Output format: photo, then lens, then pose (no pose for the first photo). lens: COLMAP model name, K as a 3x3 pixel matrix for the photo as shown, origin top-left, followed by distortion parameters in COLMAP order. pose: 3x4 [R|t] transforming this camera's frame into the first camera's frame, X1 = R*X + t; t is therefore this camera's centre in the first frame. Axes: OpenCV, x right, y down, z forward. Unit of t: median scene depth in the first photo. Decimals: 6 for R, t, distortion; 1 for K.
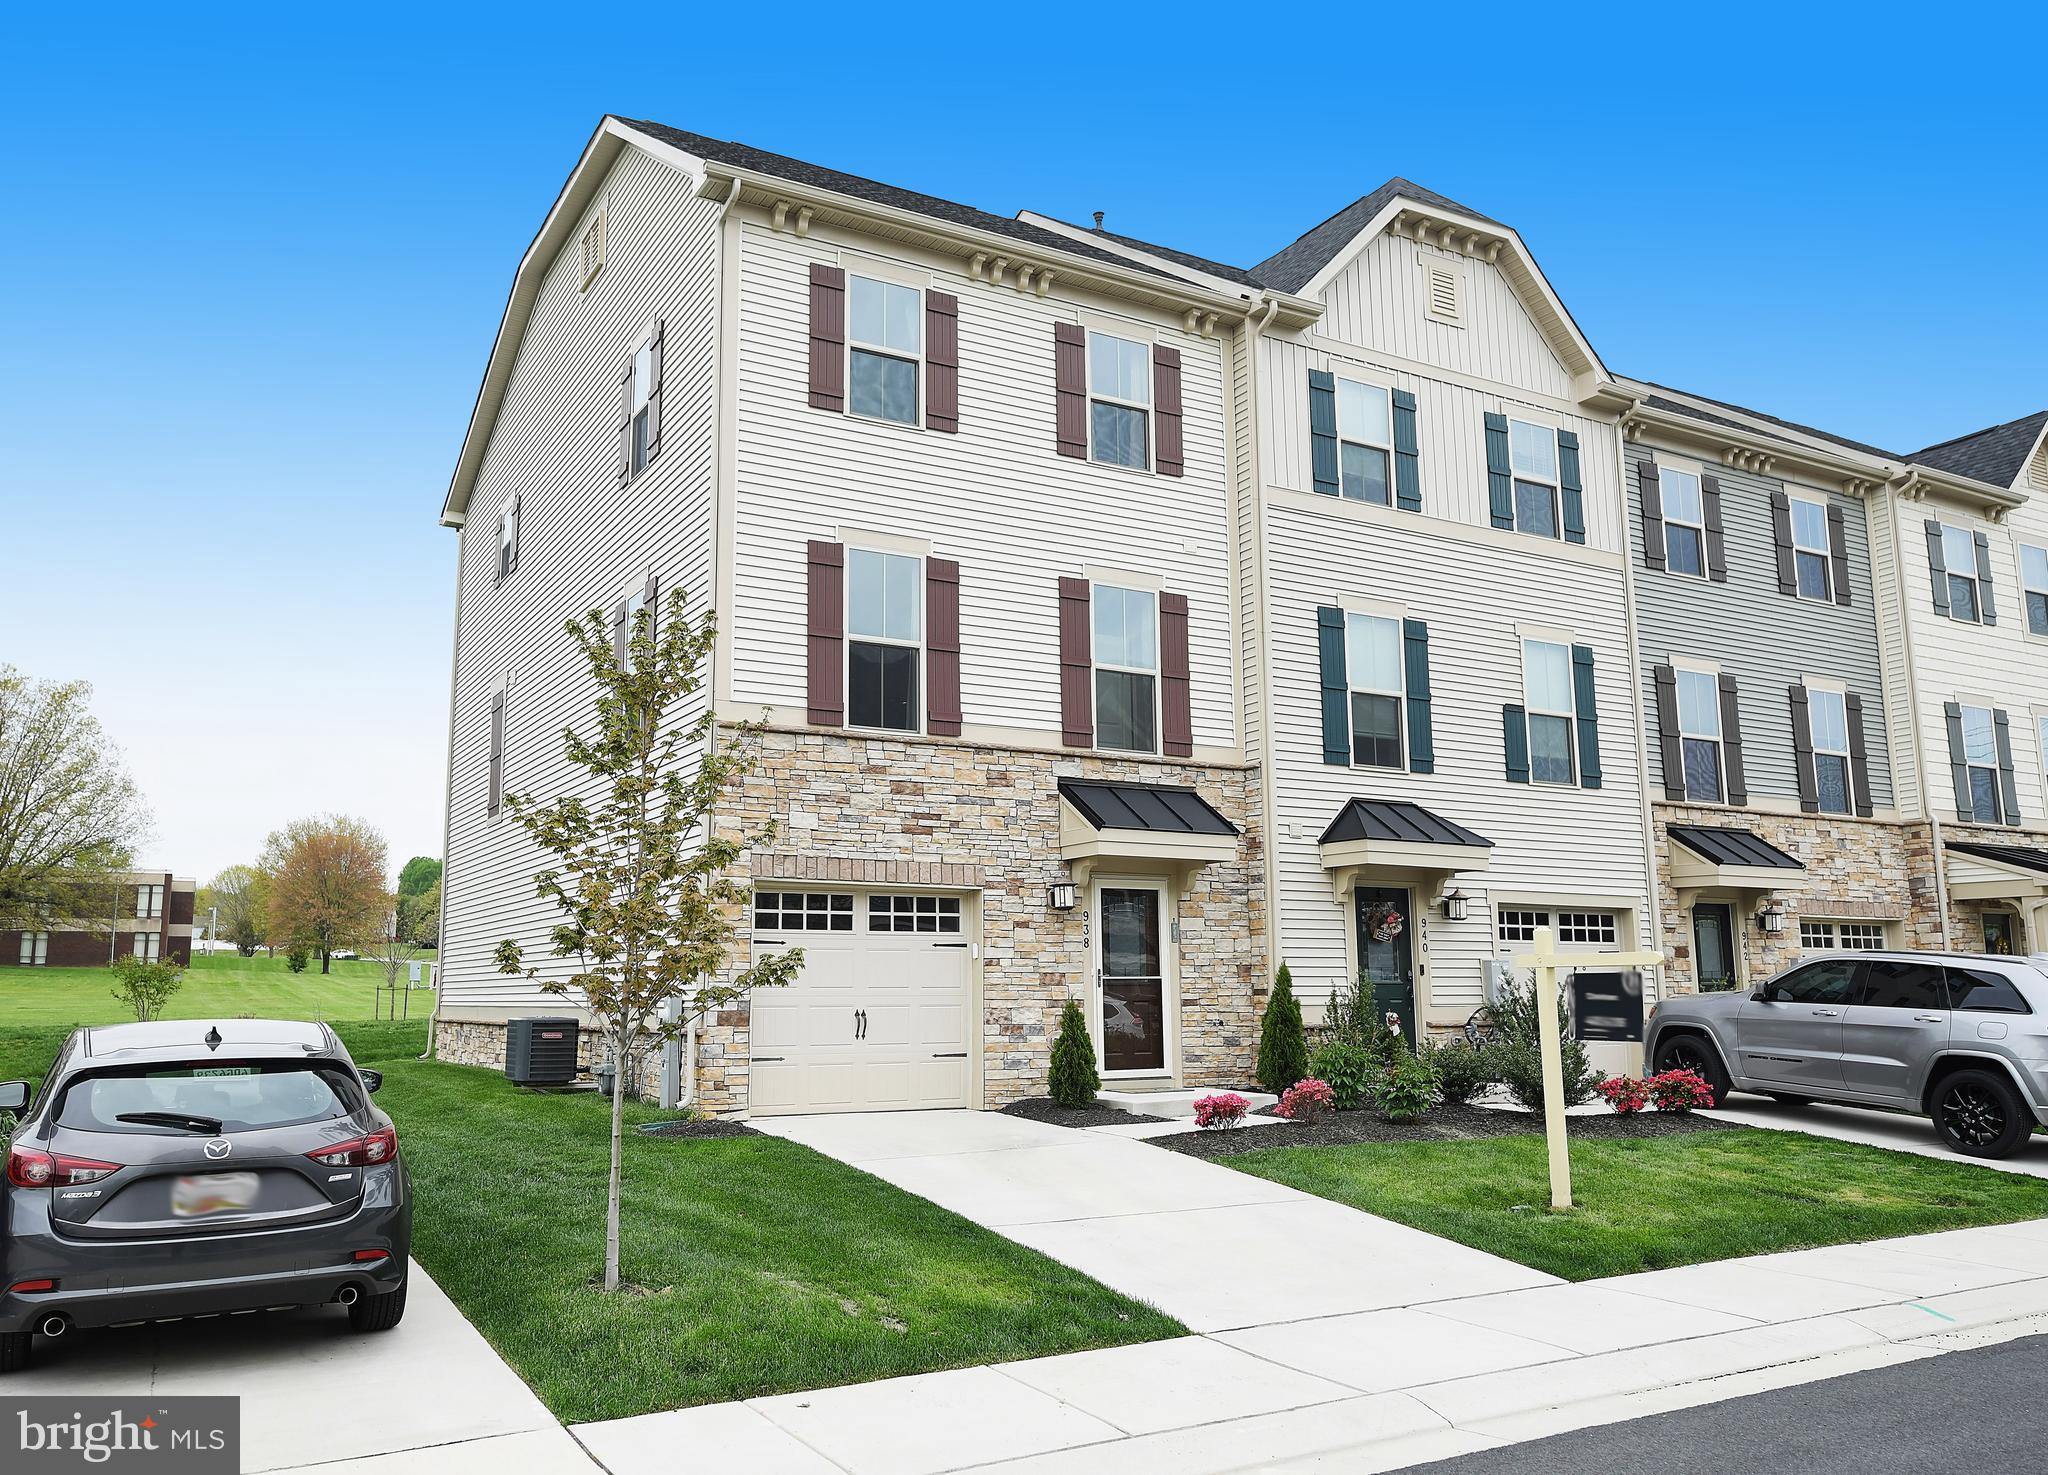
lens RADIAL K [[1547.8, 0, 970.5], [0, 1547.8, 734.6], [0, 0, 1]] dist [-0.003856, -0.006194]
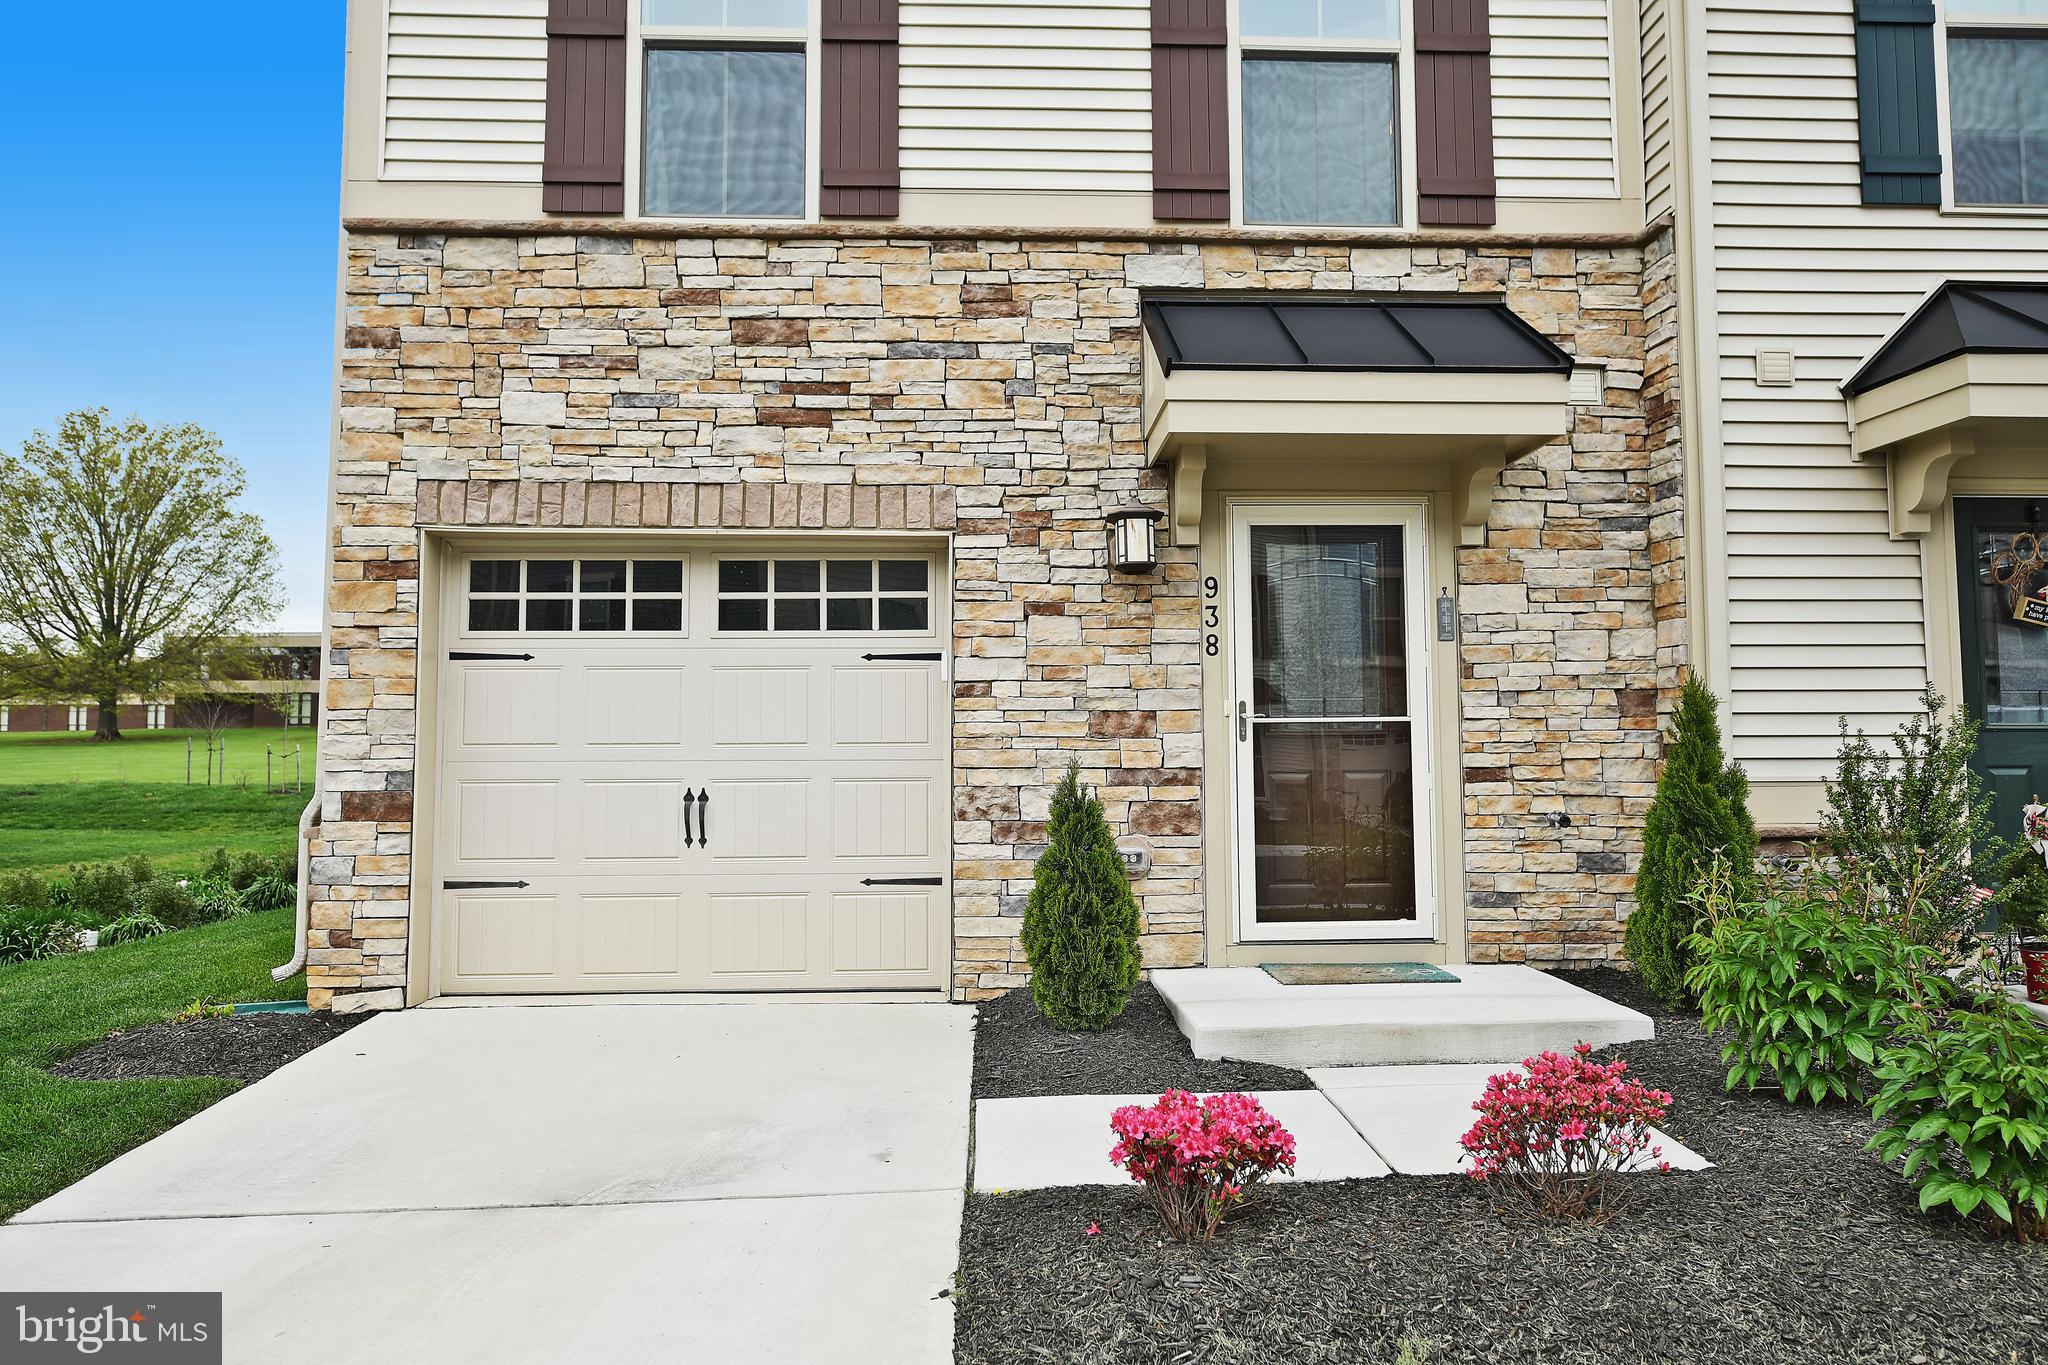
lens RADIAL K [[1359.6, 0, 1027.5], [0, 1359.6, 662.8], [0, 0, 1]] dist [-0.002267, 0.005056]
pose [[0.896513, -0.029974, -0.442003, 0.196812], [0.075293, 0.993503, 0.085344, 0.098261], [0.436573, -0.109791, 0.892945, 0.598013]]
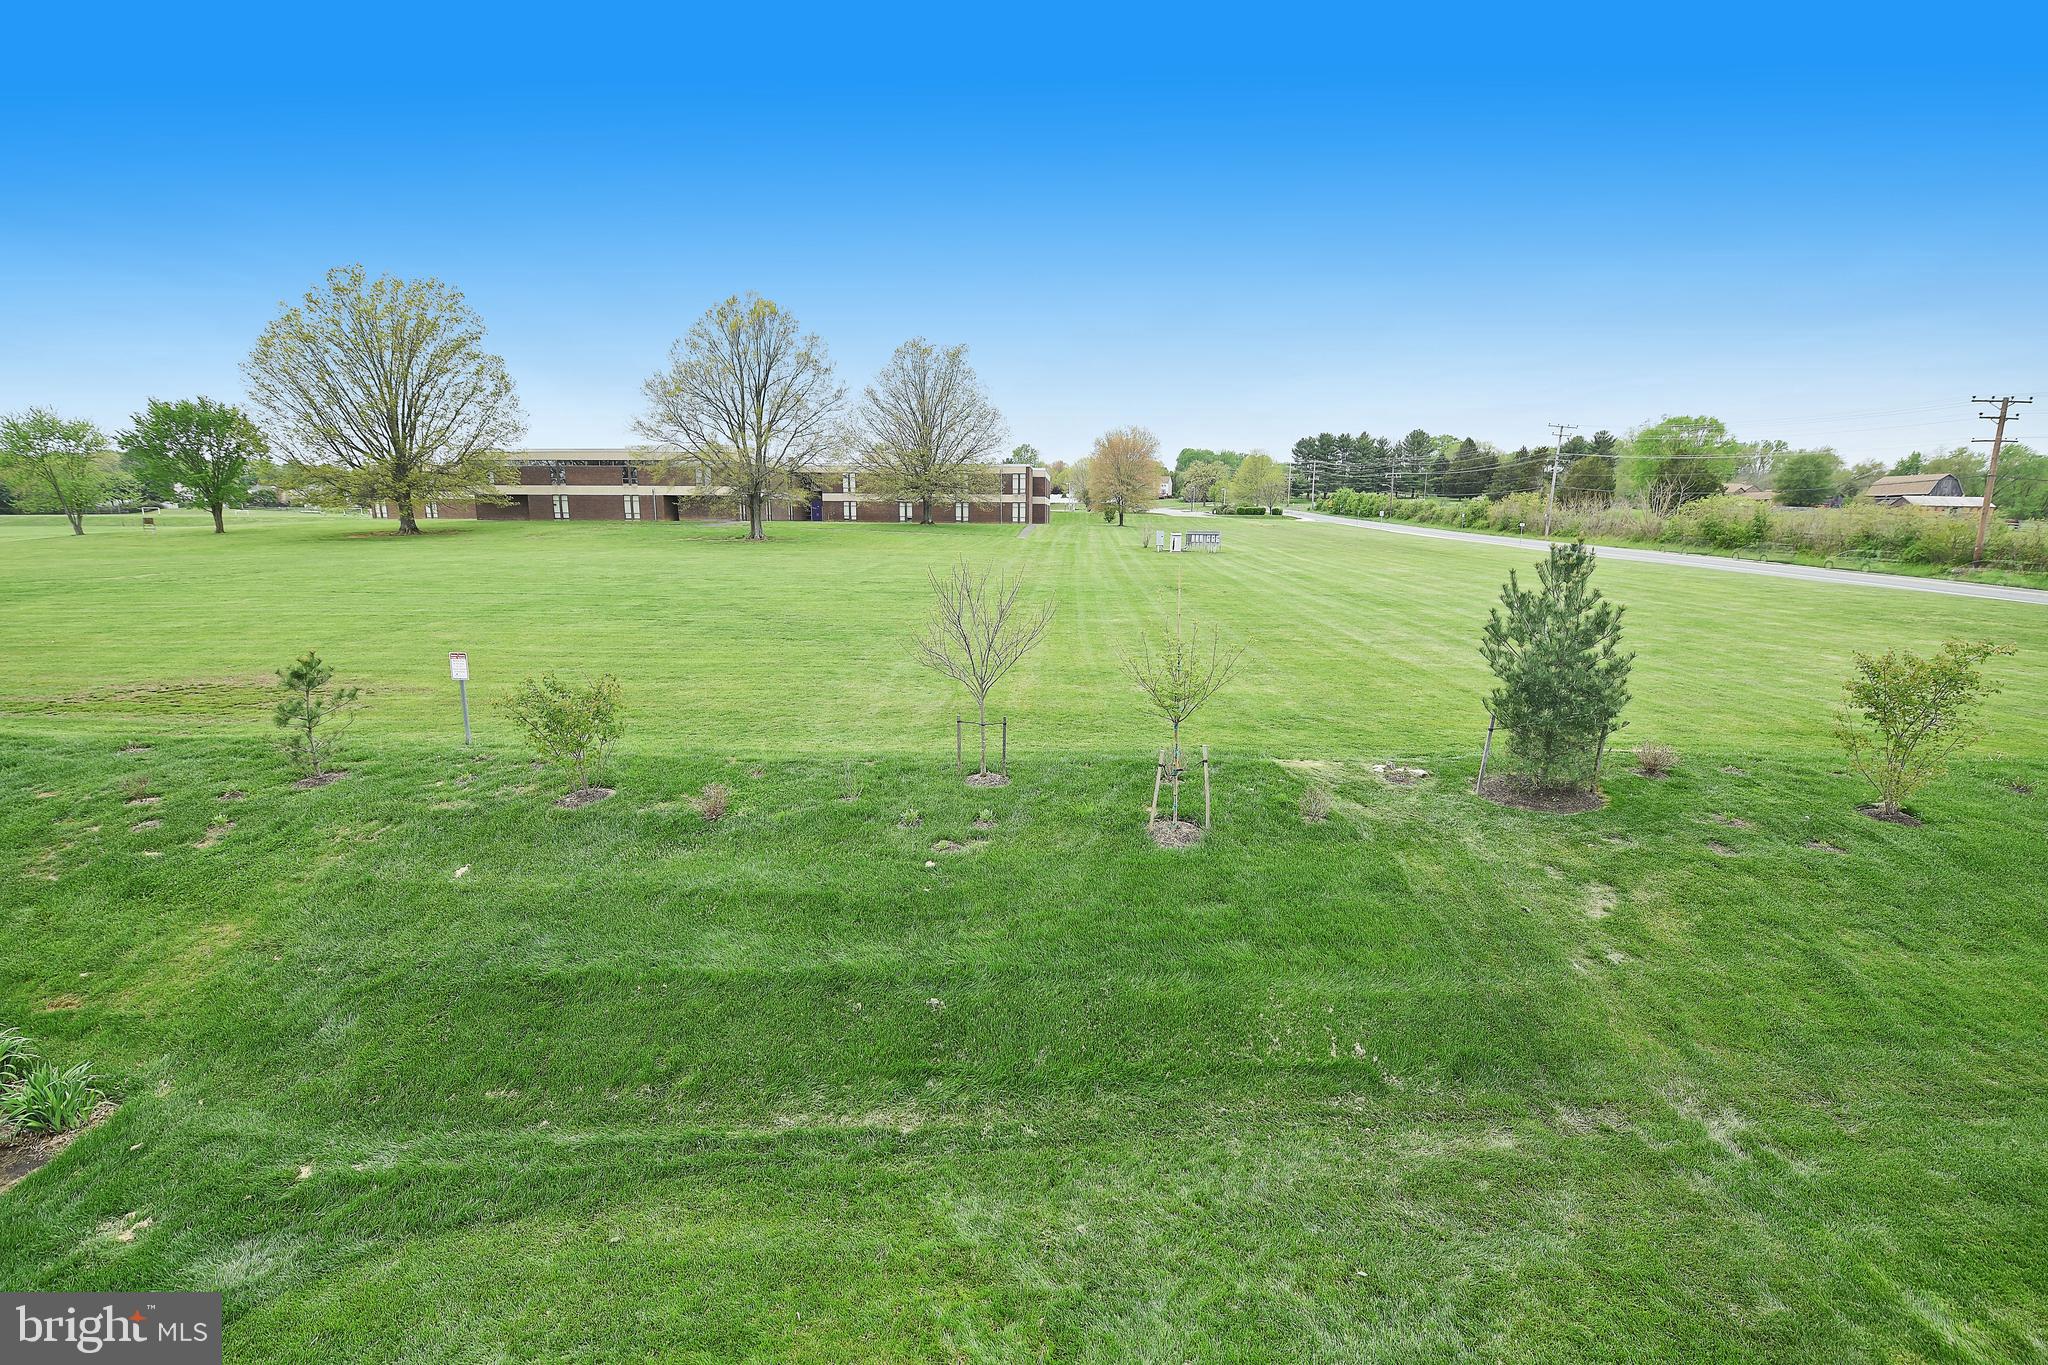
lens RADIAL K [[815.1, 0, 1032.7], [0, 815.1, 678.1], [0, 0, 1]] dist [-0.021269, -0.000772]
pose [[0.864184, 0.109345, -0.491151, -0.531036], [0.069617, 0.940733, 0.331926, 0.123759], [0.498336, -0.321038, 0.805355, 2.001134]]
